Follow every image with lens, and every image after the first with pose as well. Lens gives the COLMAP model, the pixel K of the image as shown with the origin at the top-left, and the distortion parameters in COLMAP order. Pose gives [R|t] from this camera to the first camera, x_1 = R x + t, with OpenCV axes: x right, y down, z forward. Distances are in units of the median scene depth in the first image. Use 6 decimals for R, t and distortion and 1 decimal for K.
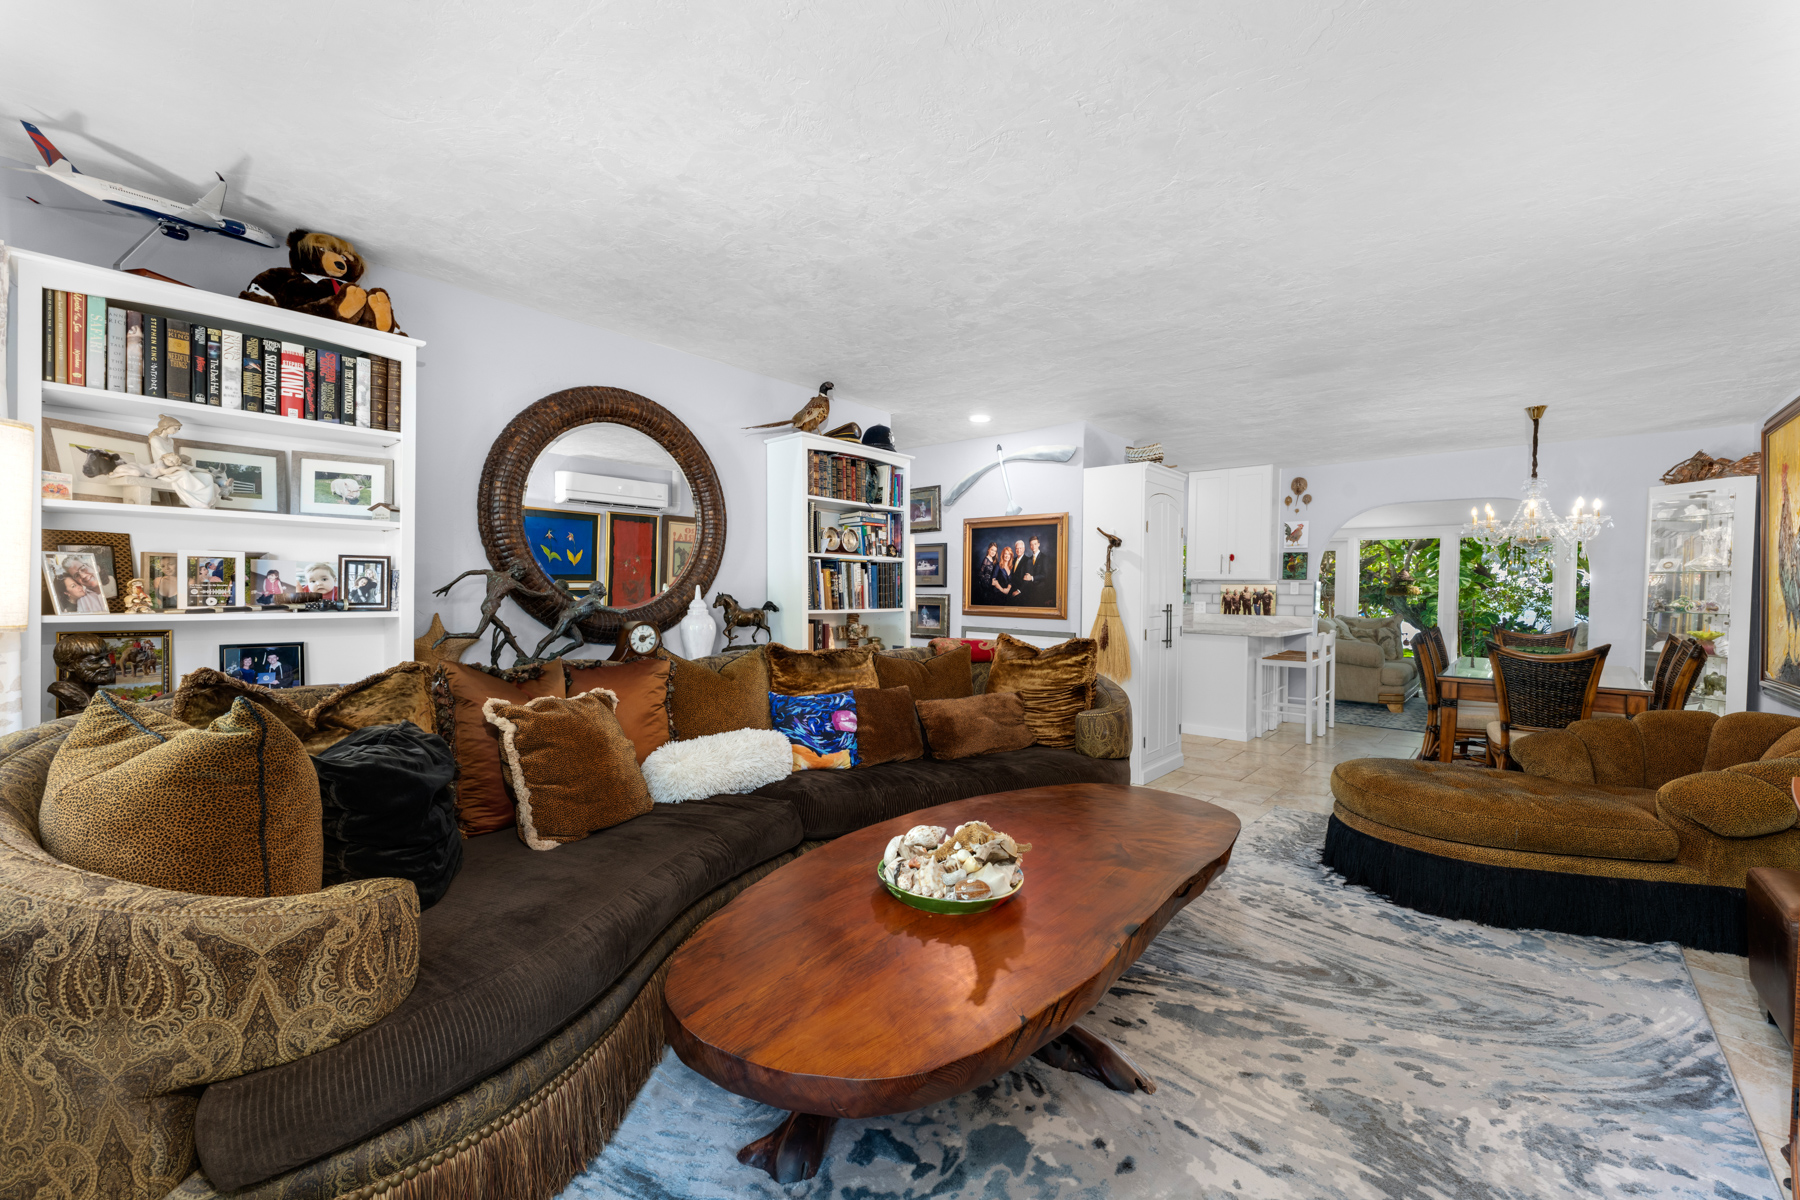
lens RADIAL K [[718.4, 0, 895.9], [0, 718.4, 601.1], [0, 0, 1]] dist [0.001381, 0.000202]
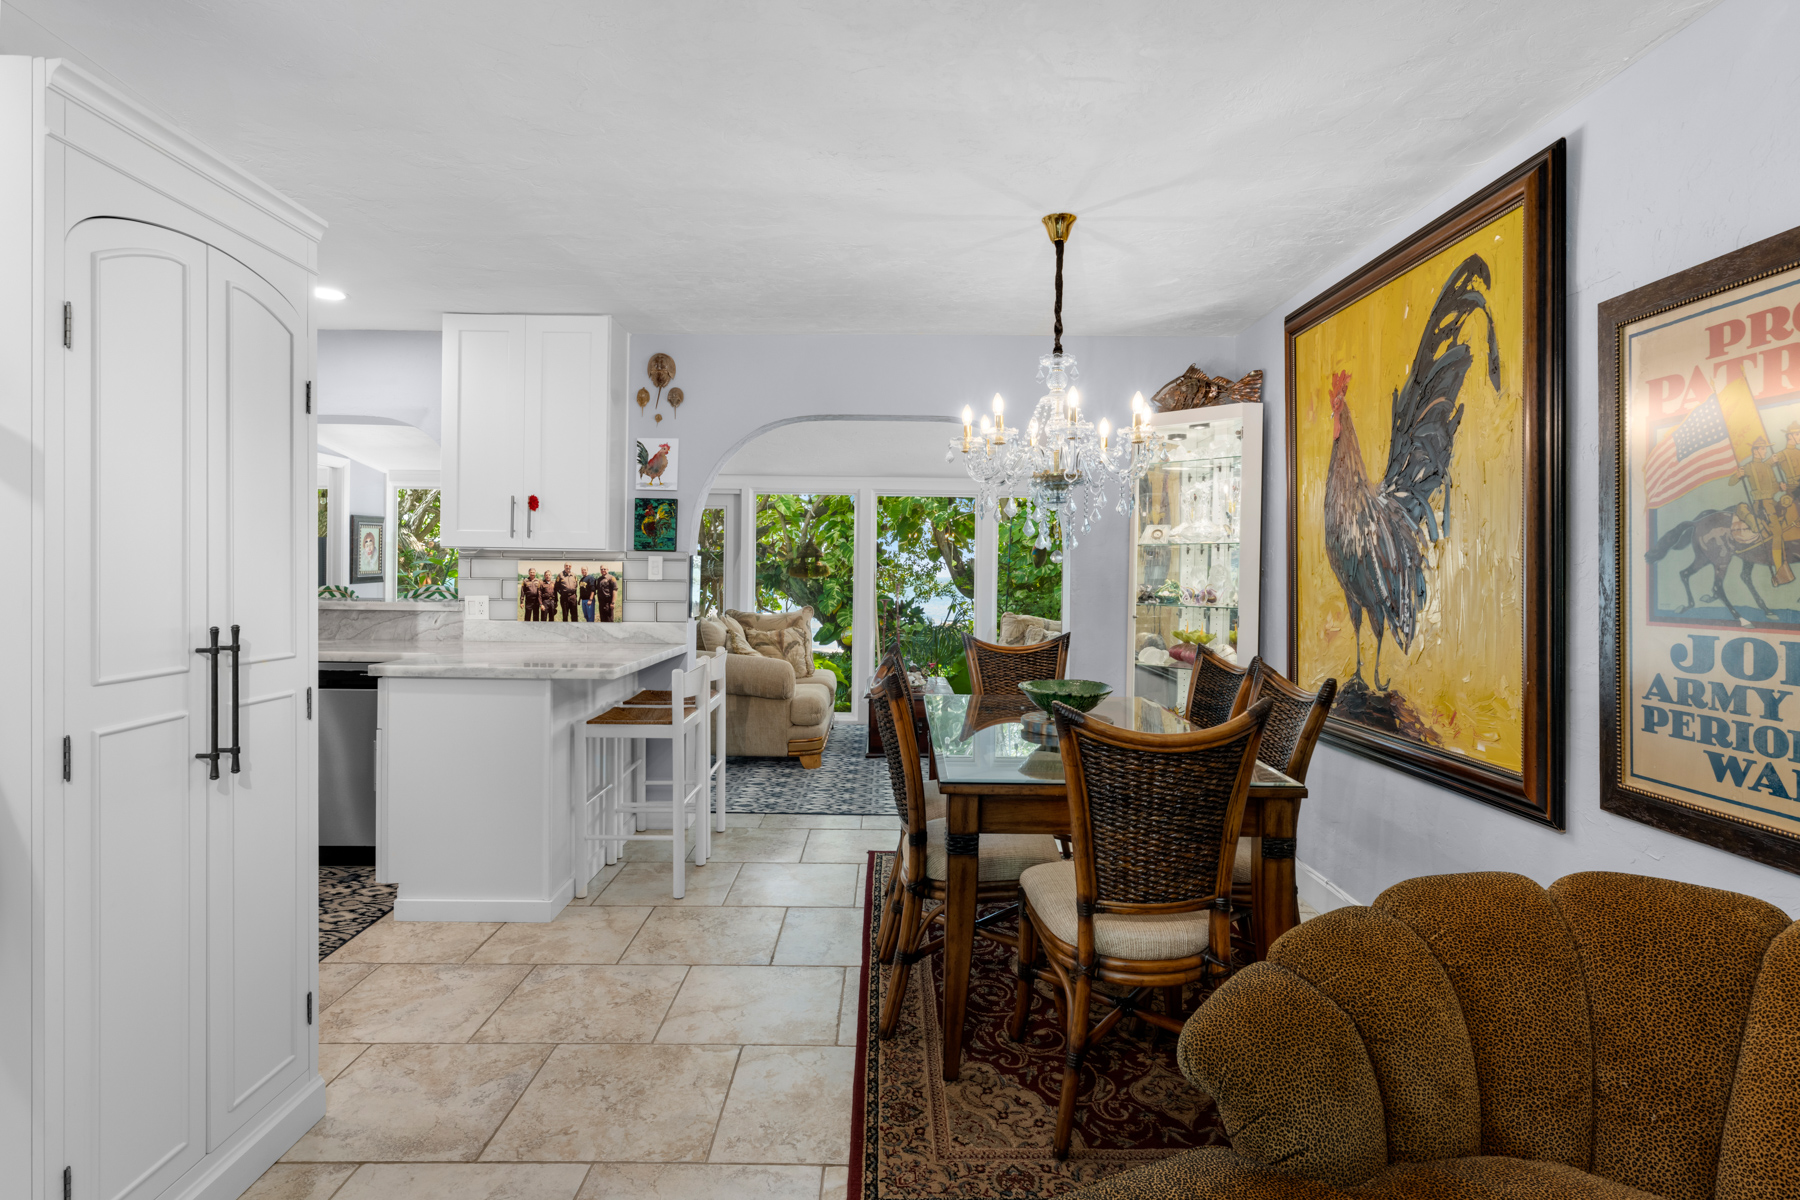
lens RADIAL K [[918.7, 0, 896.2], [0, 918.7, 581.4], [0, 0, 1]] dist [-0.003549, -0.000558]
pose [[0.742642, -0.010523, 0.669606, 0.249858], [0.010967, 0.999934, 0.003550, -0.009206], [-0.669599, 0.004707, 0.742708, 0.409086]]
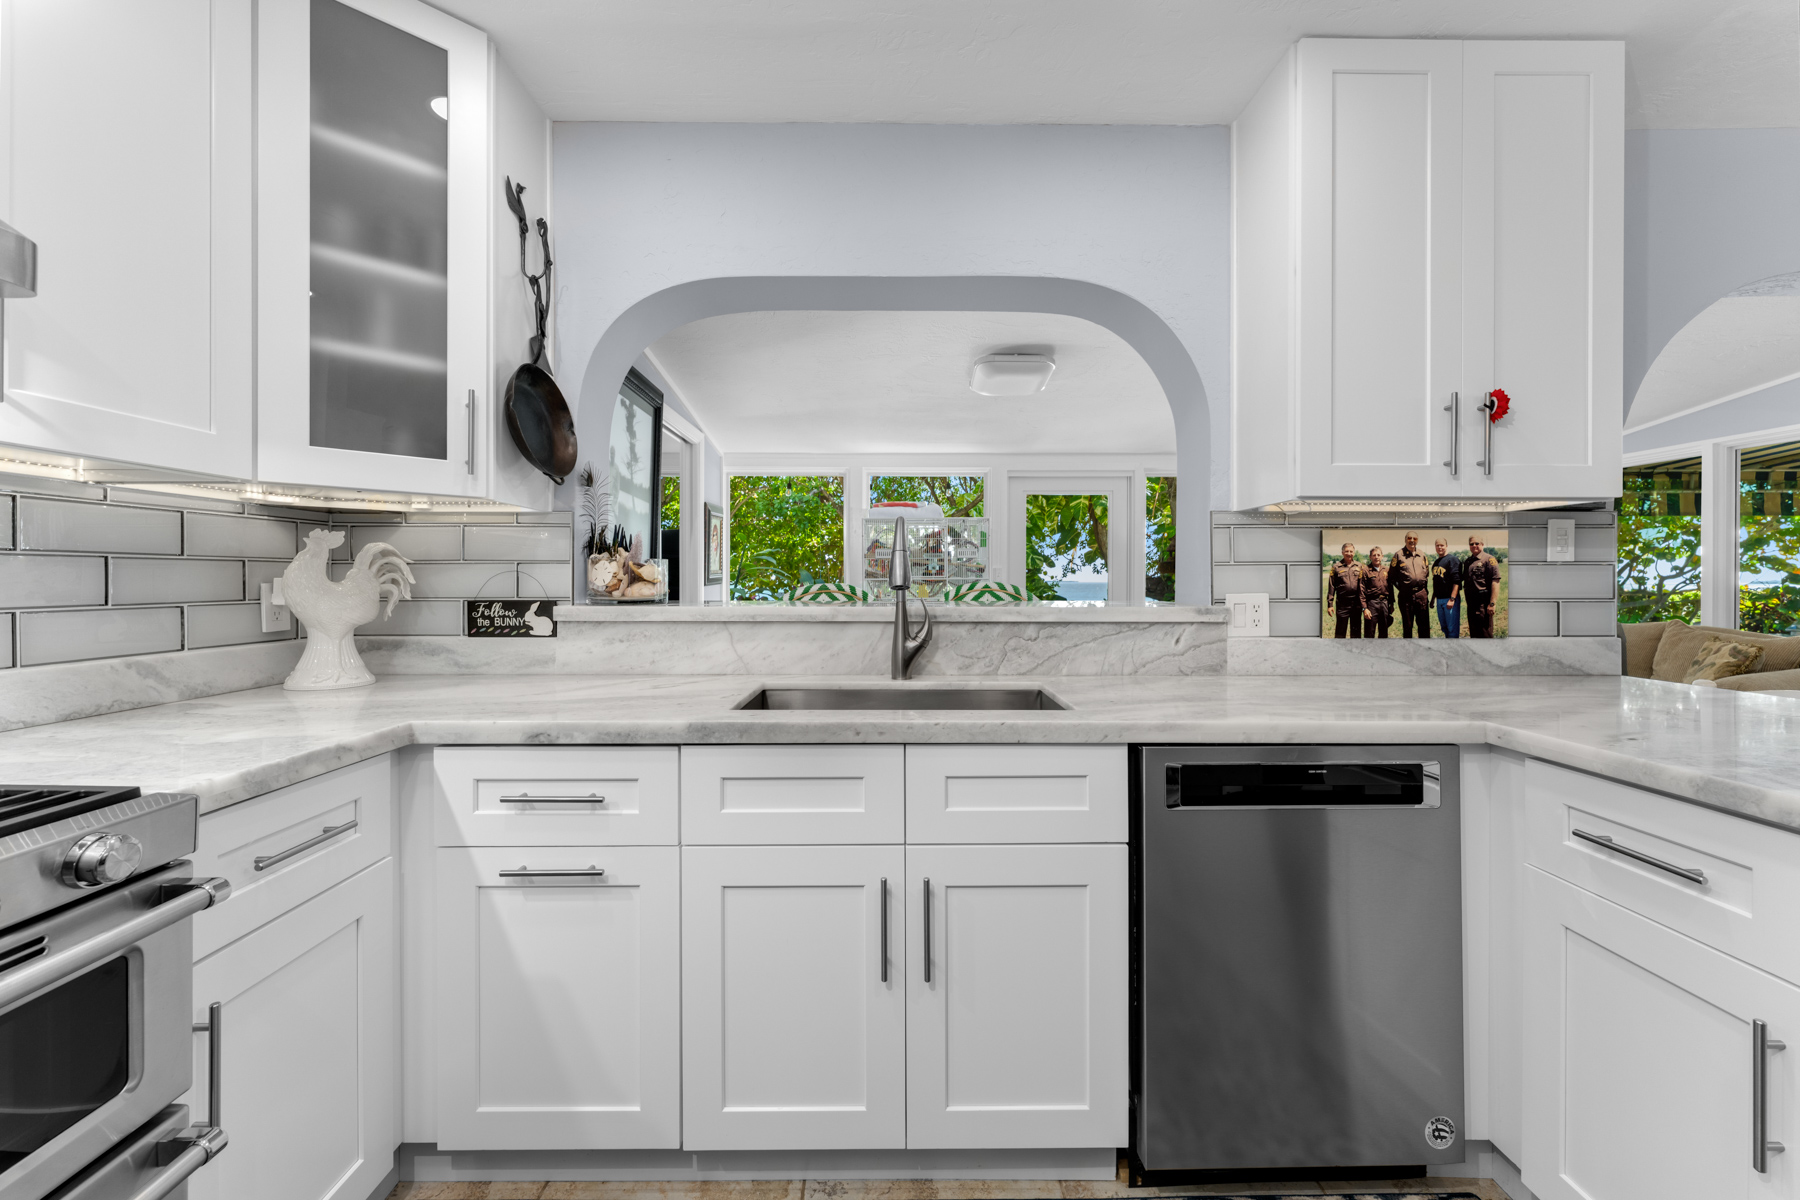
lens RADIAL K [[718.4, 0, 904.4], [0, 718.4, 574.5], [0, 0, 1]] dist [0.001381, 0.000202]
pose [[0.738201, -0.010232, 0.674503, 0.168729], [0.022654, 0.999697, -0.009629, -0.007997], [-0.674200, 0.022388, 0.738210, 0.991986]]
